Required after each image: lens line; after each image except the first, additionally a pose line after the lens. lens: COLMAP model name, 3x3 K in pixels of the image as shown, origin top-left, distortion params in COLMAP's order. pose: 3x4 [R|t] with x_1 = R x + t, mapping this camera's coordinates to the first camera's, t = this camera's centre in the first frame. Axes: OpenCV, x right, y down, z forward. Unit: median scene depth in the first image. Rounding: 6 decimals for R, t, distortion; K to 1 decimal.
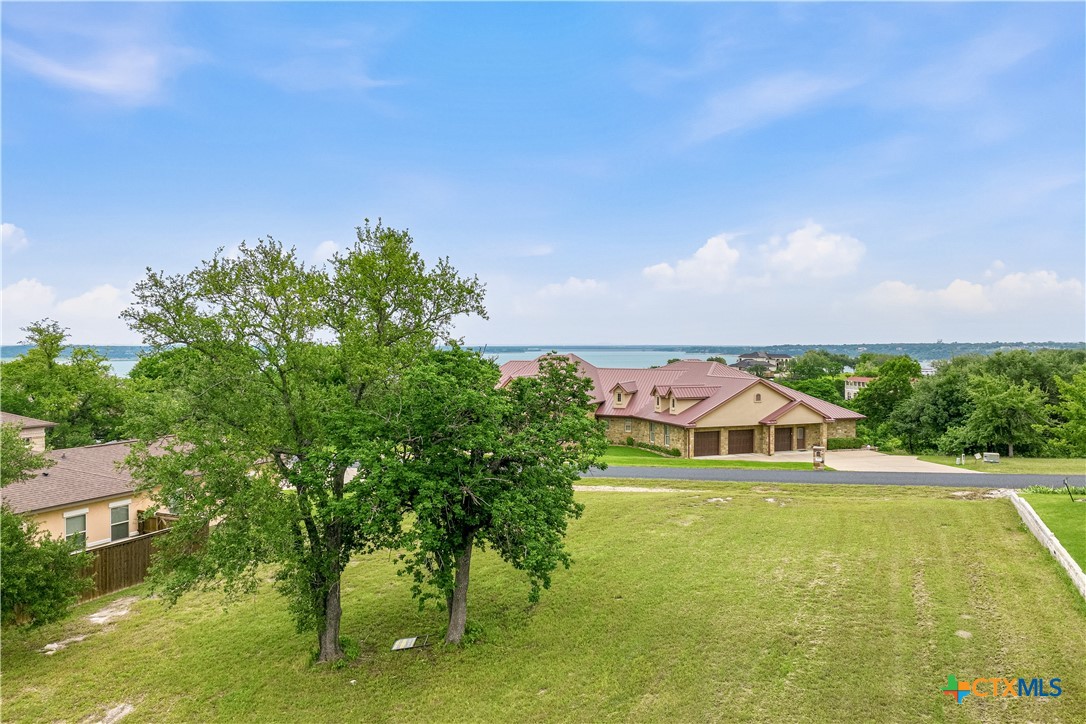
lens RADIAL K [[761.3, 0, 543.3], [0, 761.3, 361.3], [0, 0, 1]] dist [-0.000378, 0.012836]
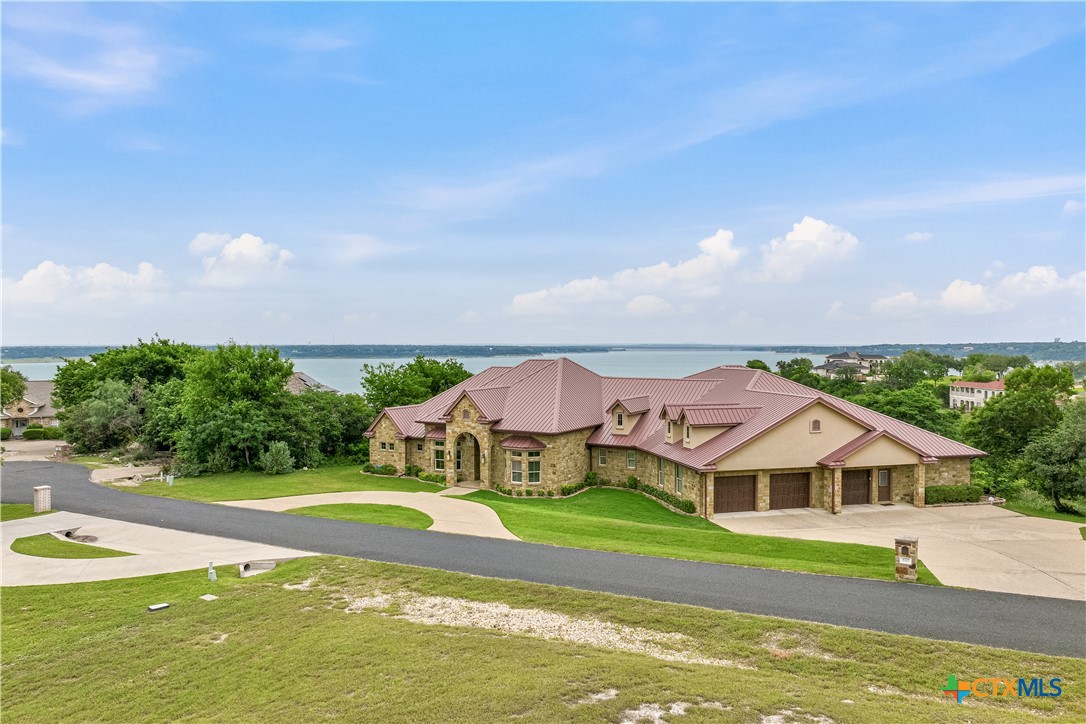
lens RADIAL K [[761.3, 0, 546.1], [0, 761.3, 365.1], [0, 0, 1]] dist [-0.000378, 0.012836]
pose [[0.994065, 0.001668, -0.108771, 0.115945], [-0.001090, 0.999985, 0.005375, -0.008043], [0.108778, -0.005225, 0.994052, 0.303212]]
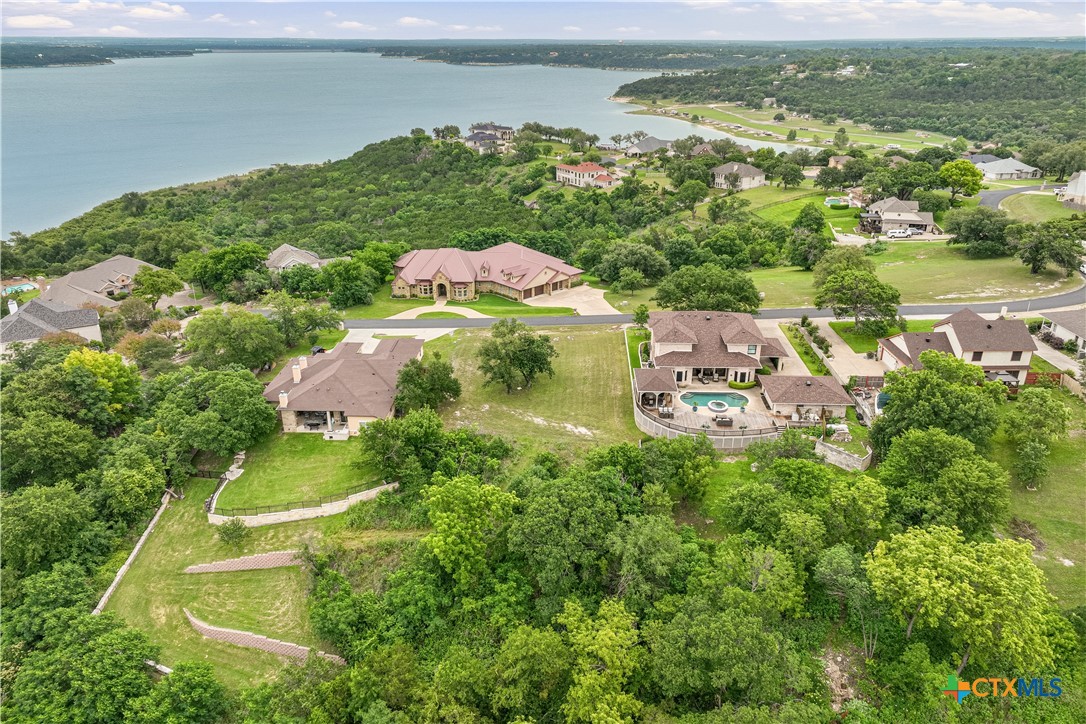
lens RADIAL K [[761.3, 0, 546.6], [0, 761.3, 365.3], [0, 0, 1]] dist [-0.000378, 0.012836]
pose [[0.924820, -0.150941, 0.349178, -0.597140], [0.008719, 0.926079, 0.377230, -0.582646], [-0.380306, -0.345825, 0.857772, -1.172064]]
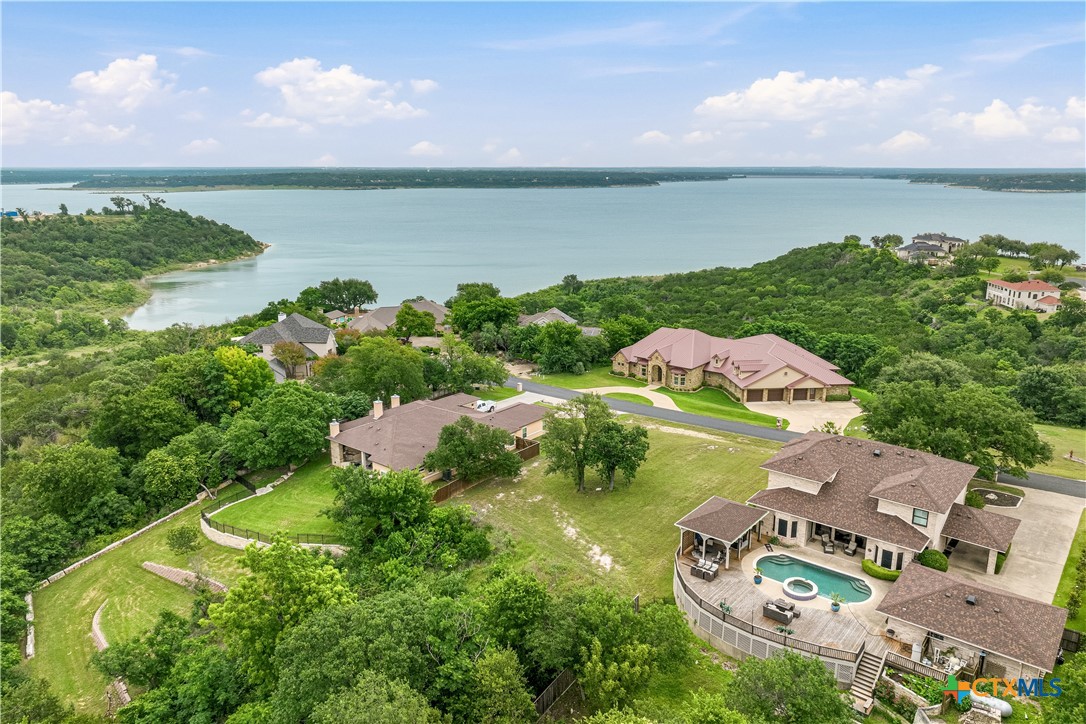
lens RADIAL K [[761.3, 0, 544.9], [0, 761.3, 358.6], [0, 0, 1]] dist [-0.000378, 0.012836]
pose [[0.967127, 0.062801, -0.246417, 0.161208], [-0.006191, 0.974553, 0.224072, -0.394047], [0.254218, -0.215180, 0.942905, -0.892415]]
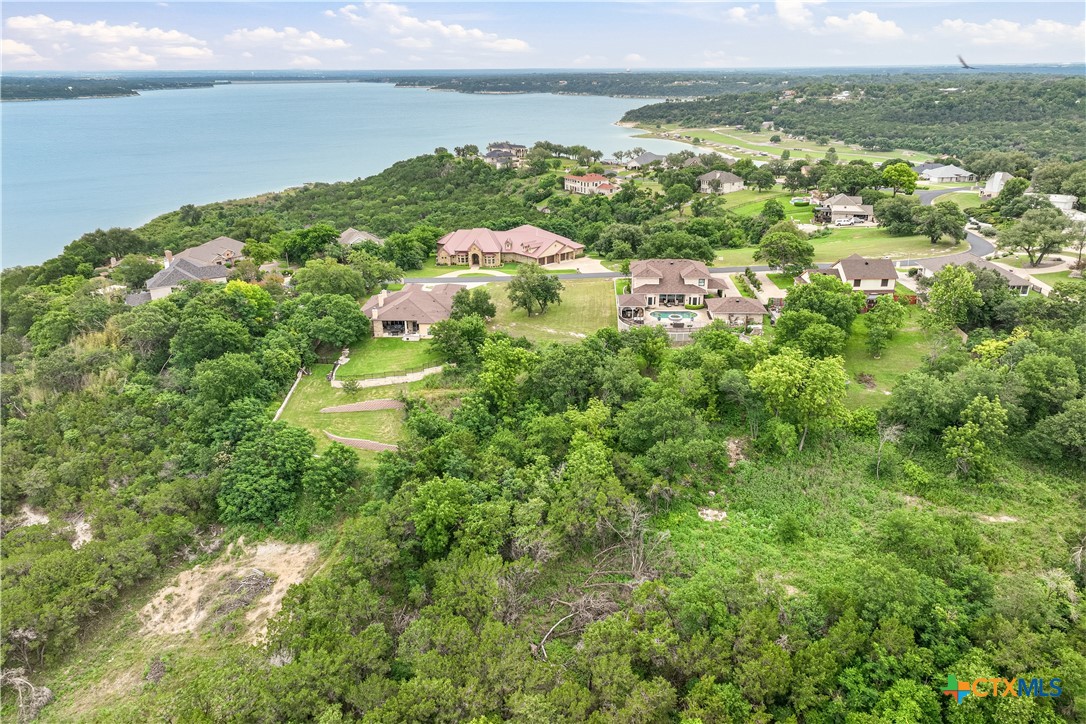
lens RADIAL K [[761.3, 0, 545.7], [0, 761.3, 364.5], [0, 0, 1]] dist [-0.000378, 0.012836]
pose [[0.929506, -0.140996, 0.340793, -0.877234], [0.015654, 0.938288, 0.345501, -0.565016], [-0.368476, -0.315810, 0.874351, -1.854345]]
